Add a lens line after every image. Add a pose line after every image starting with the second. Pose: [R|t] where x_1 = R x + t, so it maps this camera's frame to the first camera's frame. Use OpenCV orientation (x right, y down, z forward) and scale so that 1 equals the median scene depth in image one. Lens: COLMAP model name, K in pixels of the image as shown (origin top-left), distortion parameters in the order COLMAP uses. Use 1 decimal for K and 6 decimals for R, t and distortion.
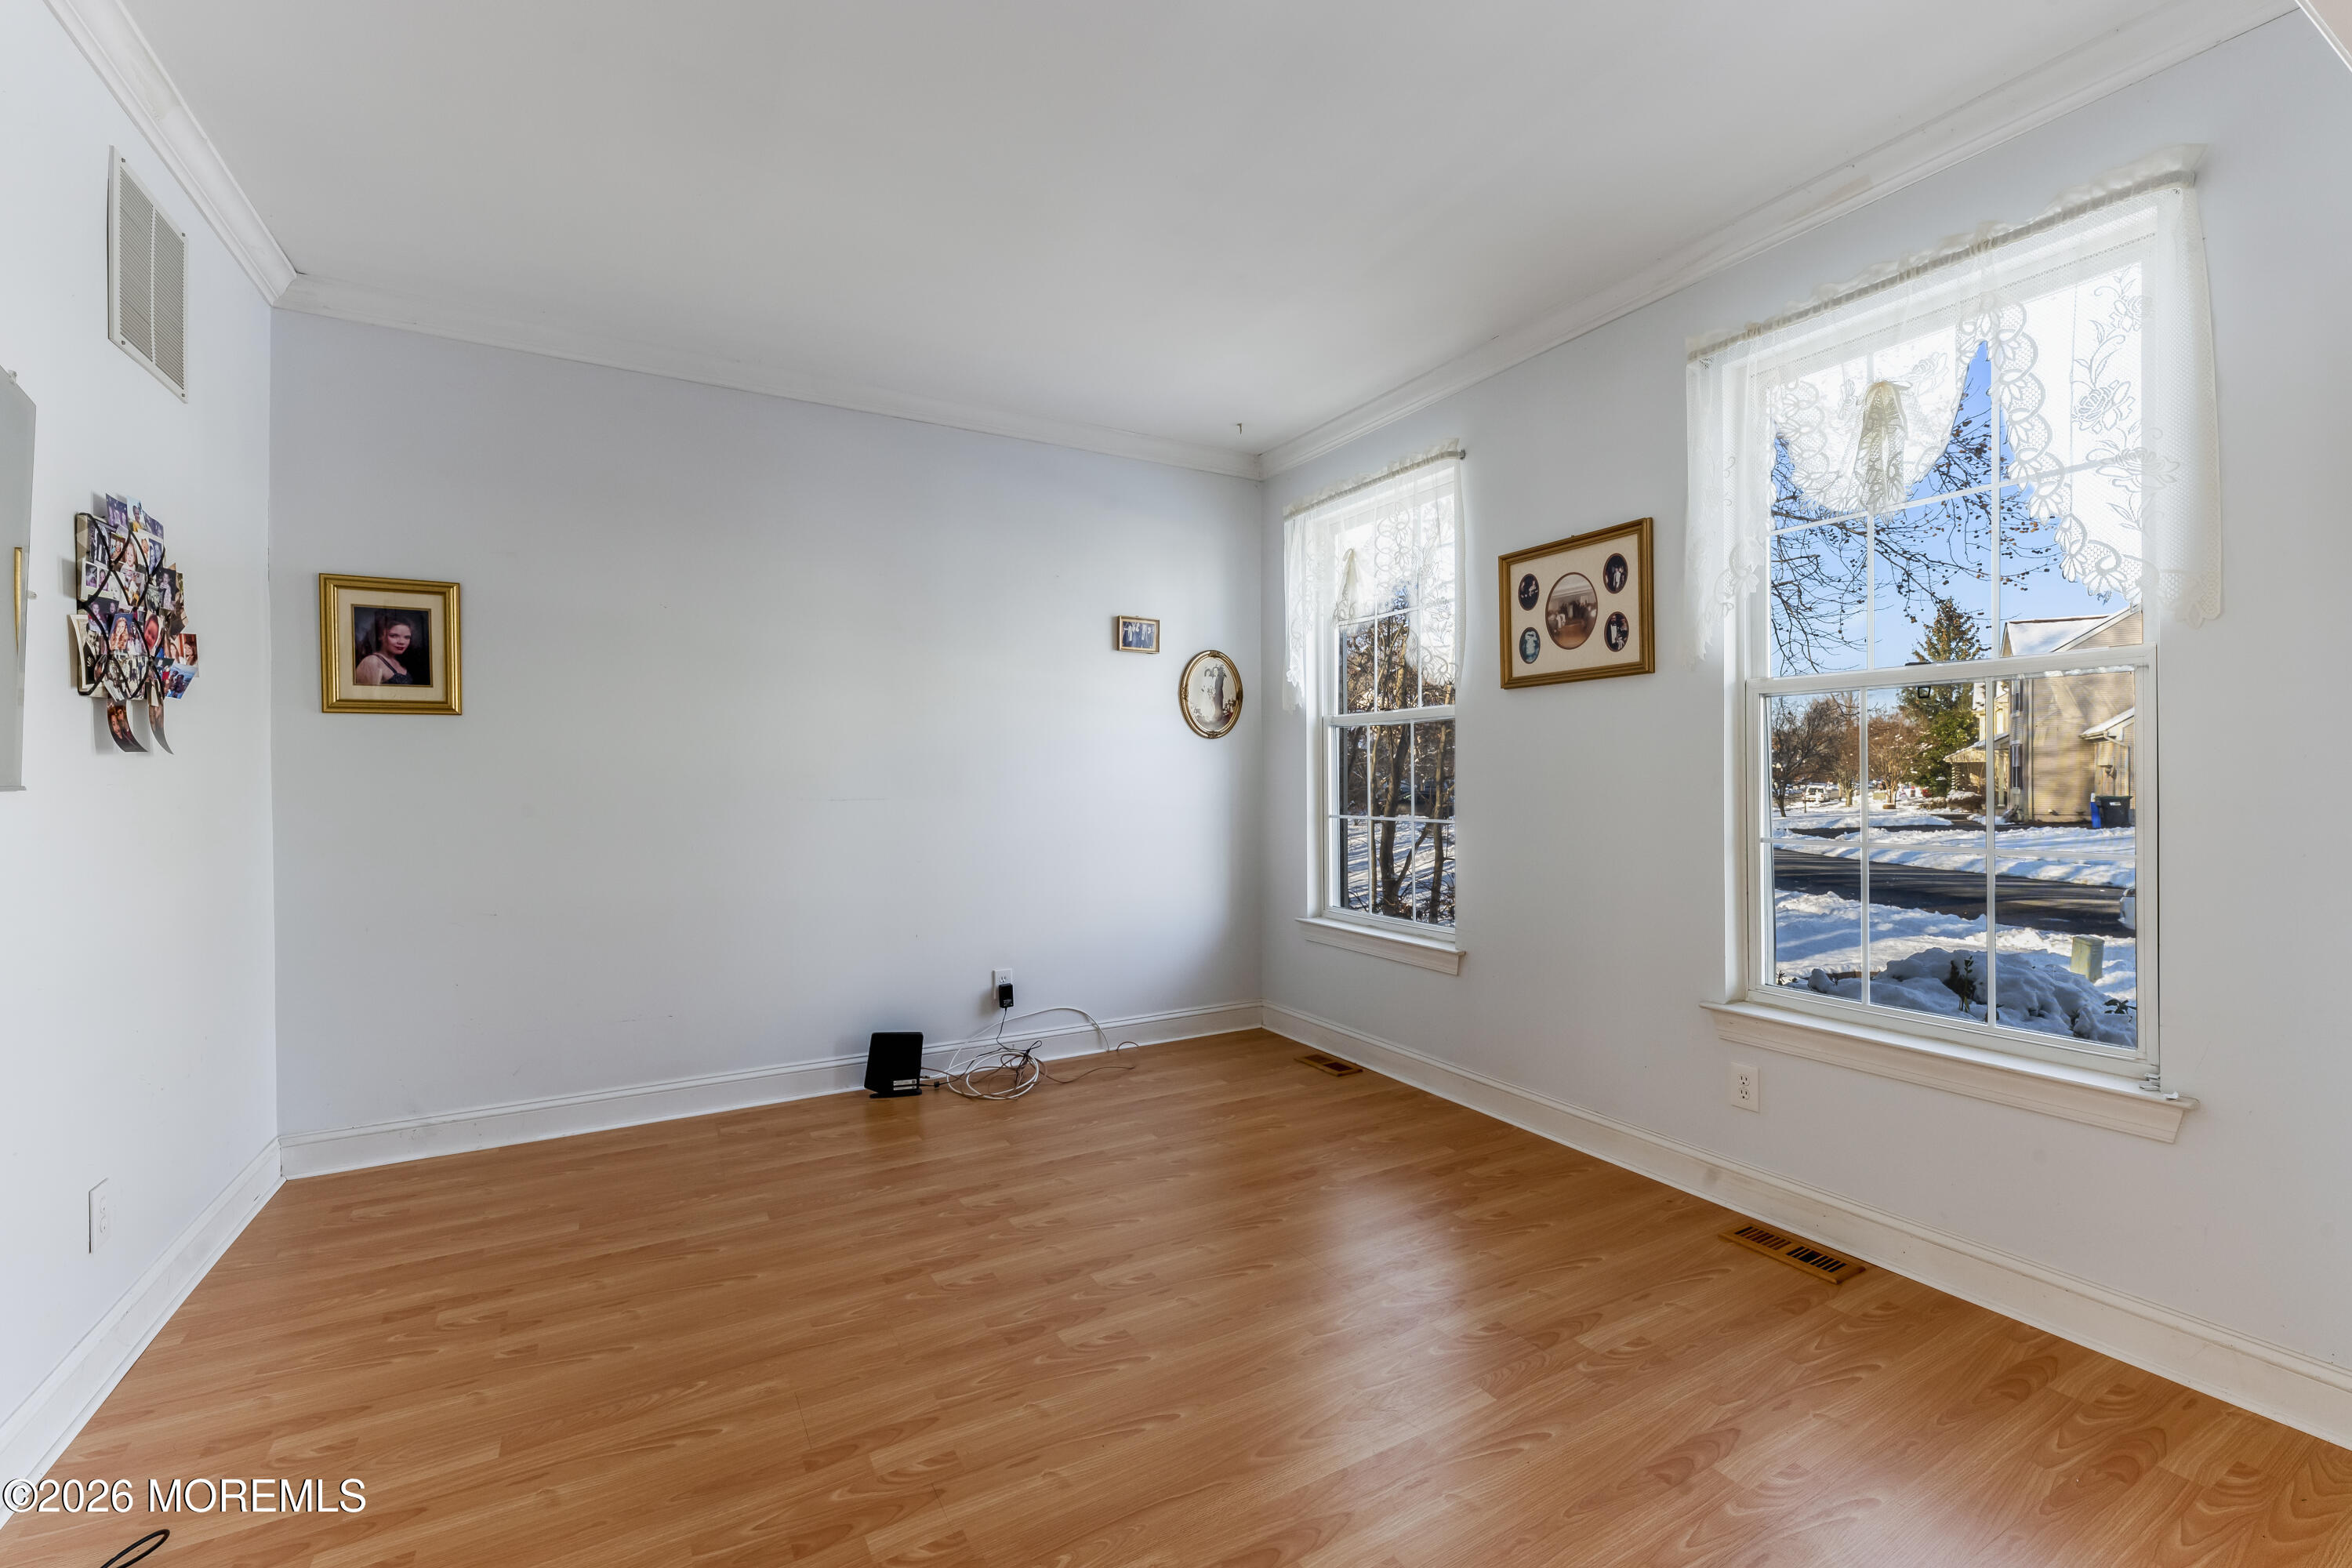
lens RADIAL K [[983.2, 0, 1175.7], [0, 983.2, 774.1], [0, 0, 1]] dist [0.000348, 0.000140]
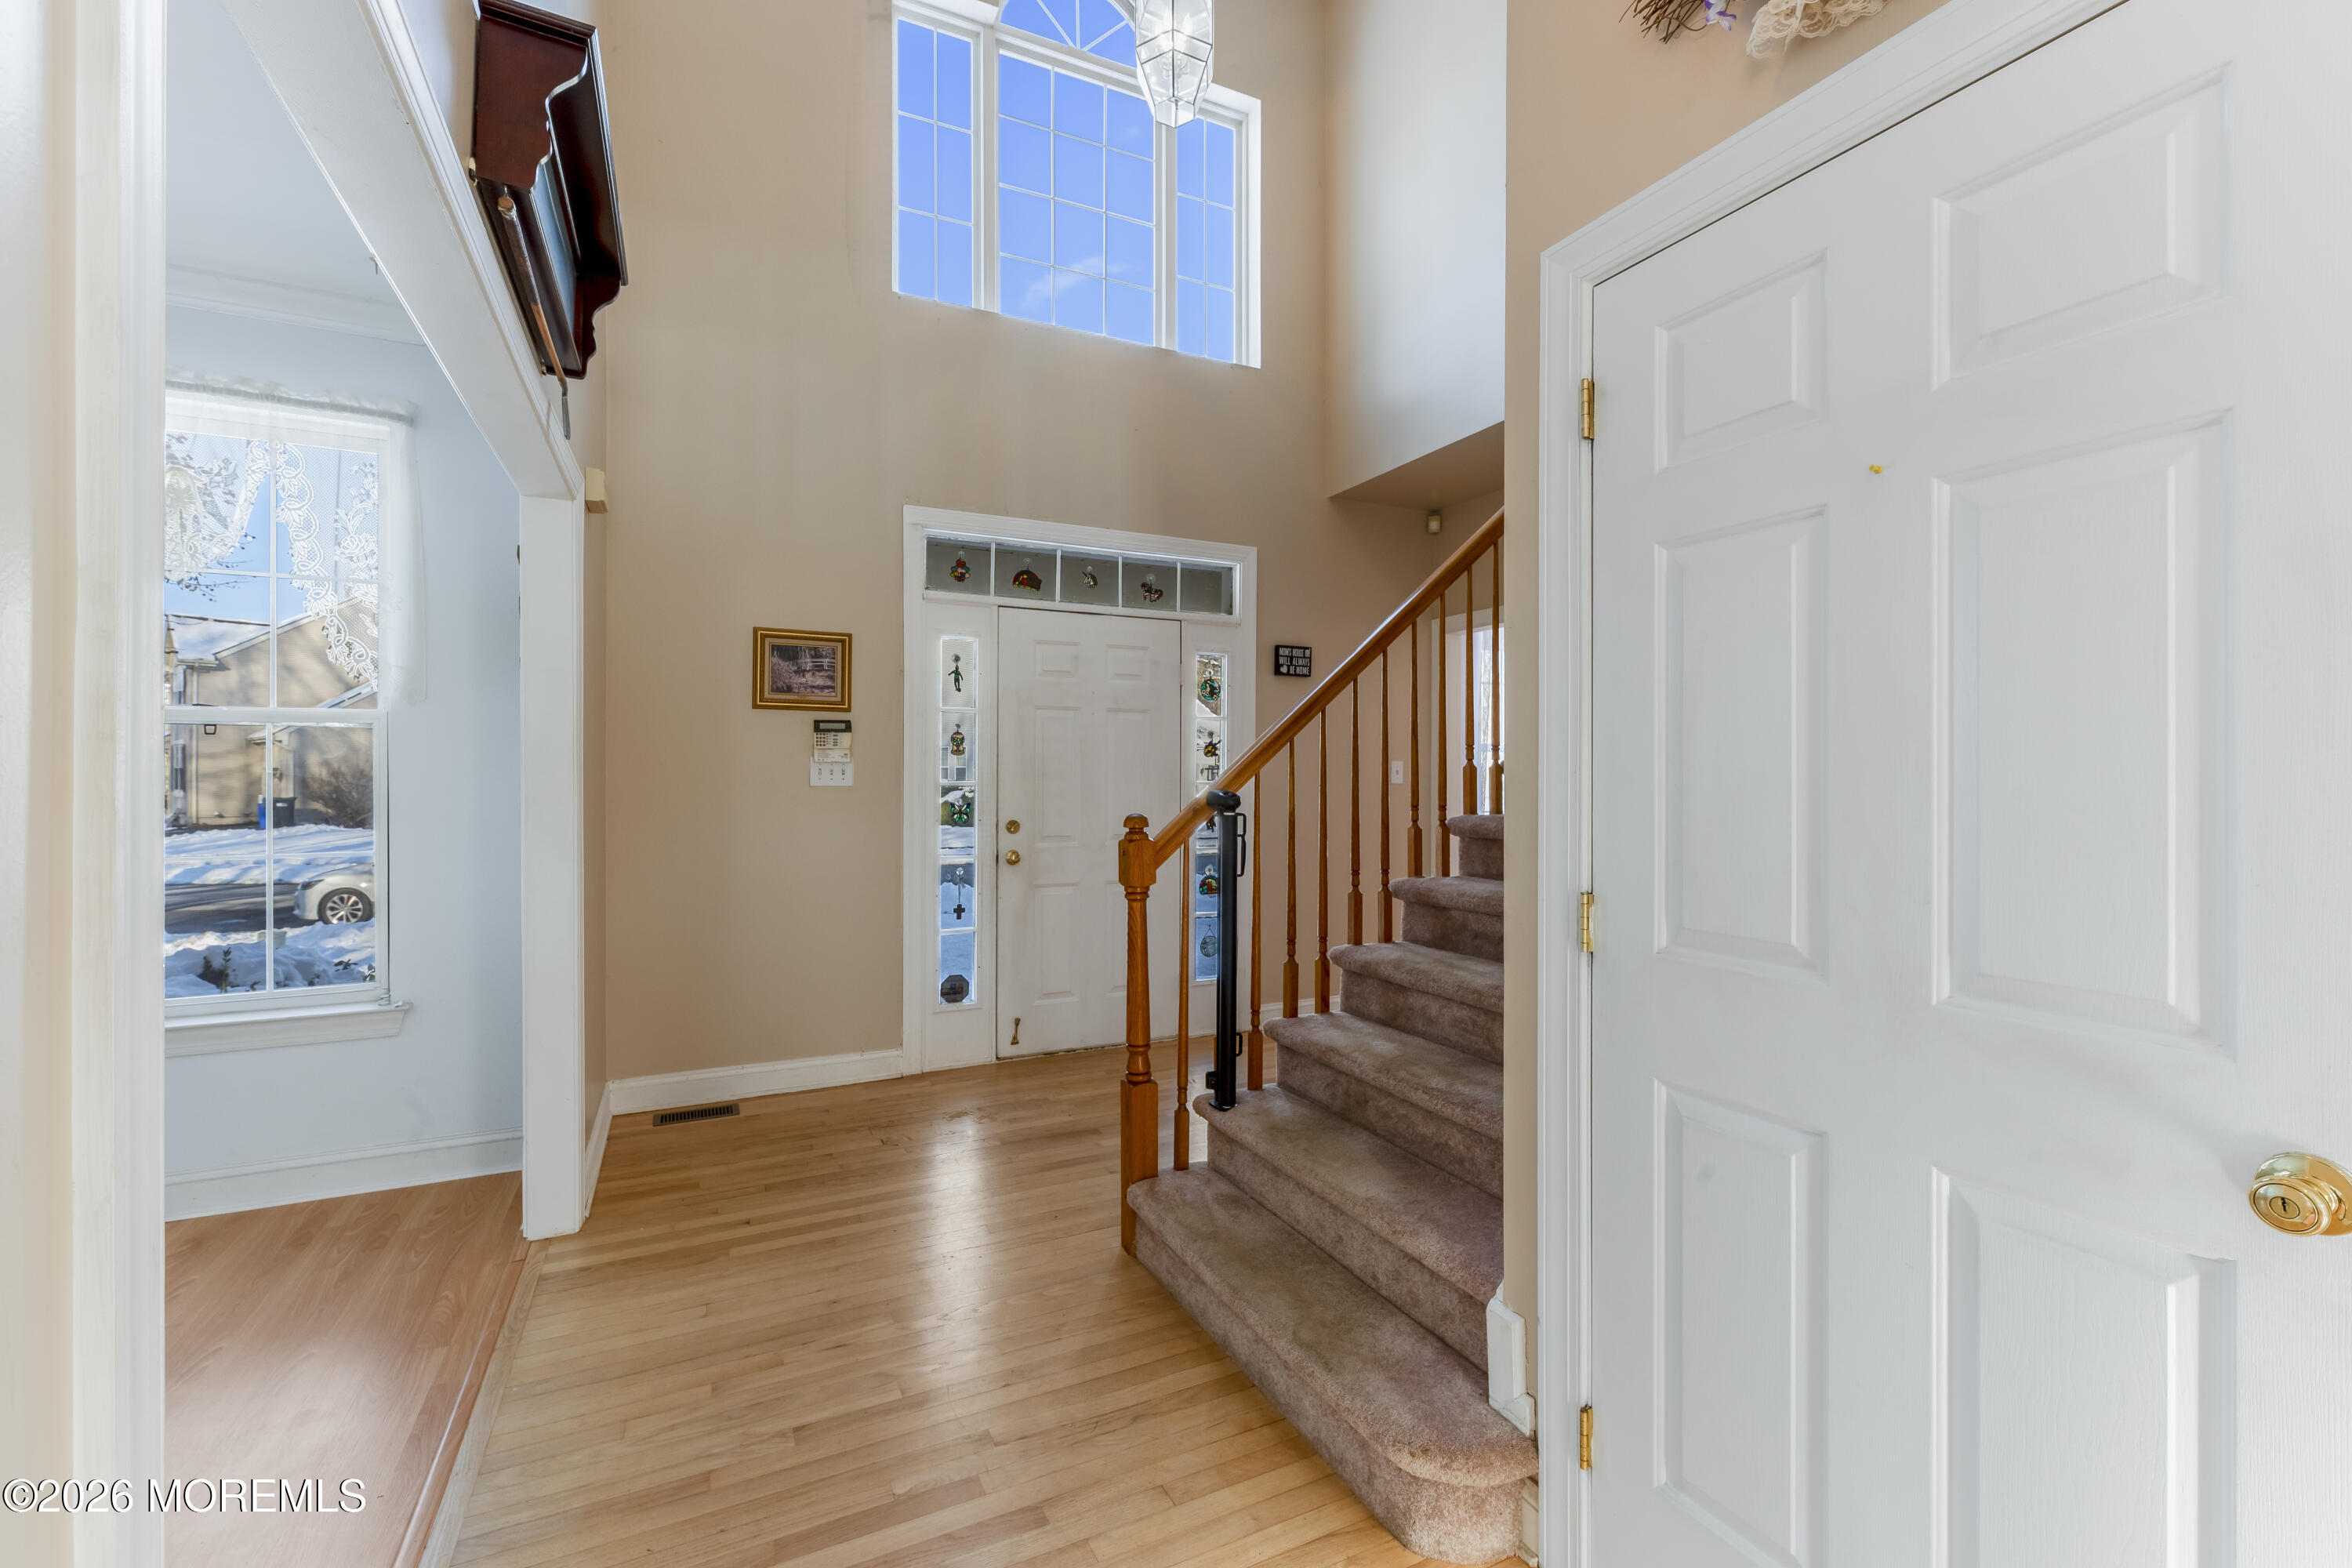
lens RADIAL K [[975.3, 0, 1167.4], [0, 975.3, 781.7], [0, 0, 1]] dist [-0.000366, -0.000134]
pose [[0.065844, -0.004705, 0.997819, -0.269437], [-0.002493, 0.999985, 0.004879, -0.020804], [-0.997827, -0.002809, 0.065831, -0.190357]]
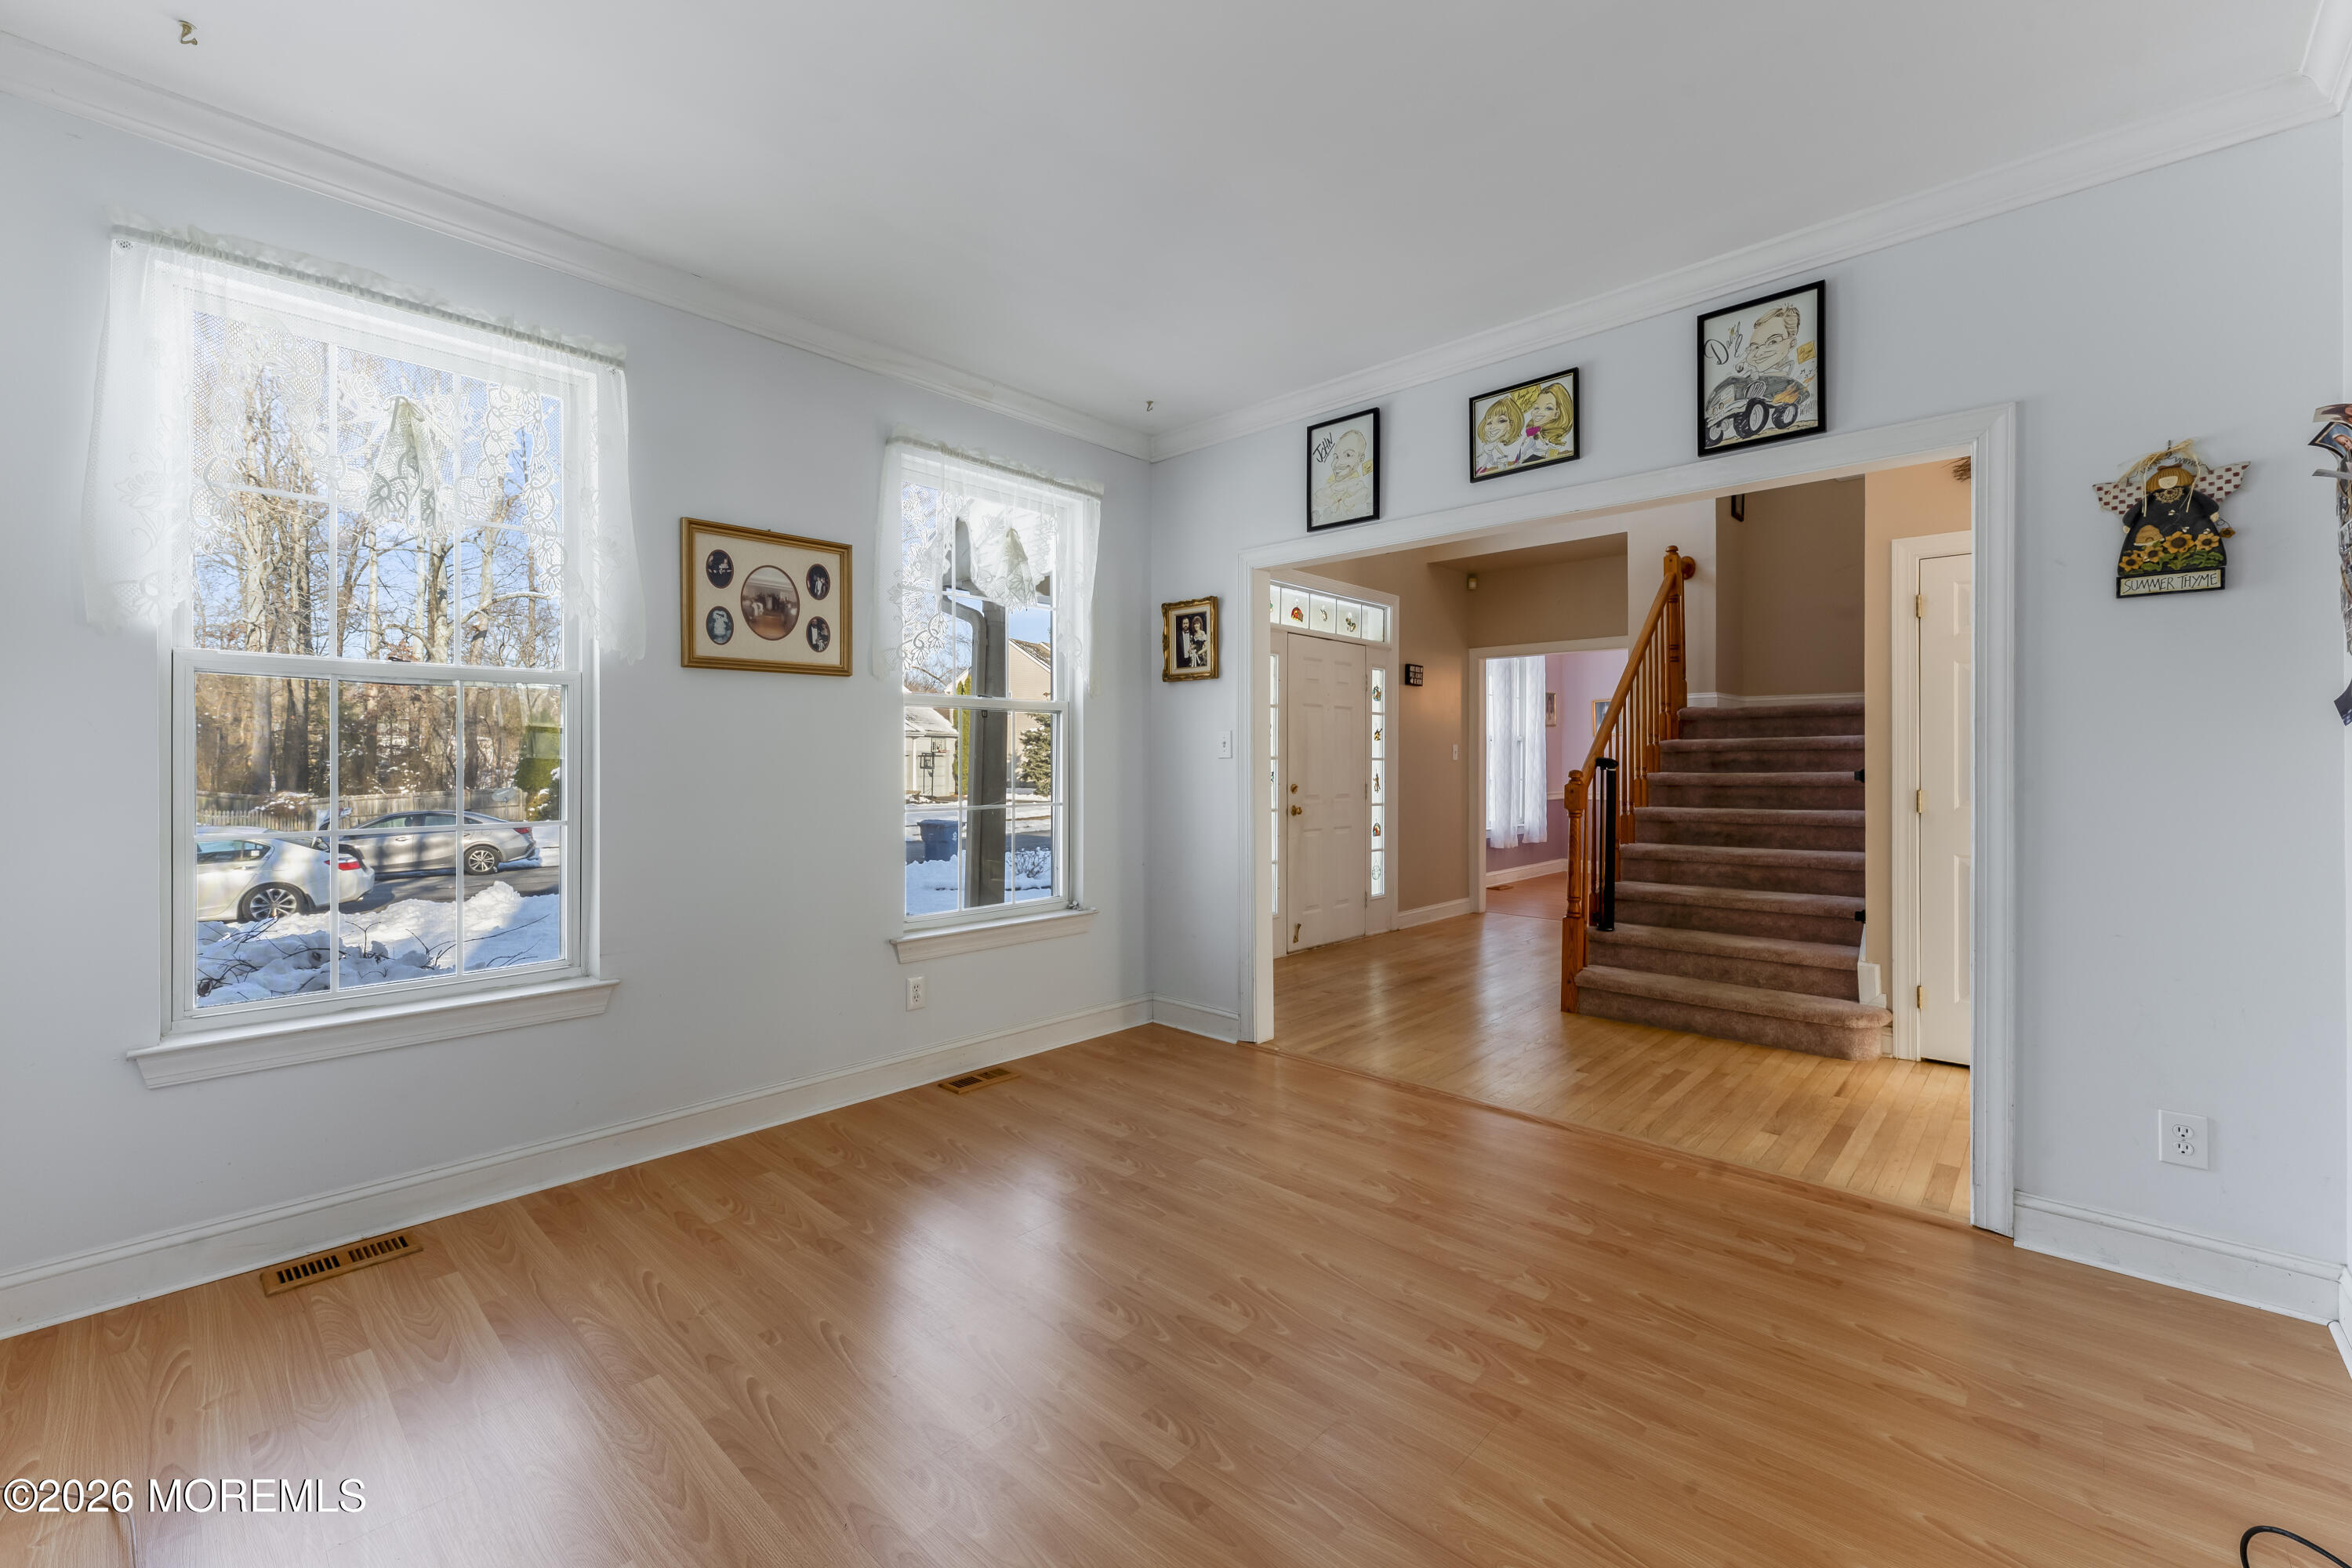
lens RADIAL K [[964.0, 0, 1169.5], [0, 964.0, 770.5], [0, 0, 1]] dist [0.001169, 0.000128]
pose [[-0.288053, -0.004699, 0.957603, -0.681627], [0.000493, 0.999987, 0.005056, 0.003376], [-0.957614, 0.001928, -0.288047, 0.897569]]
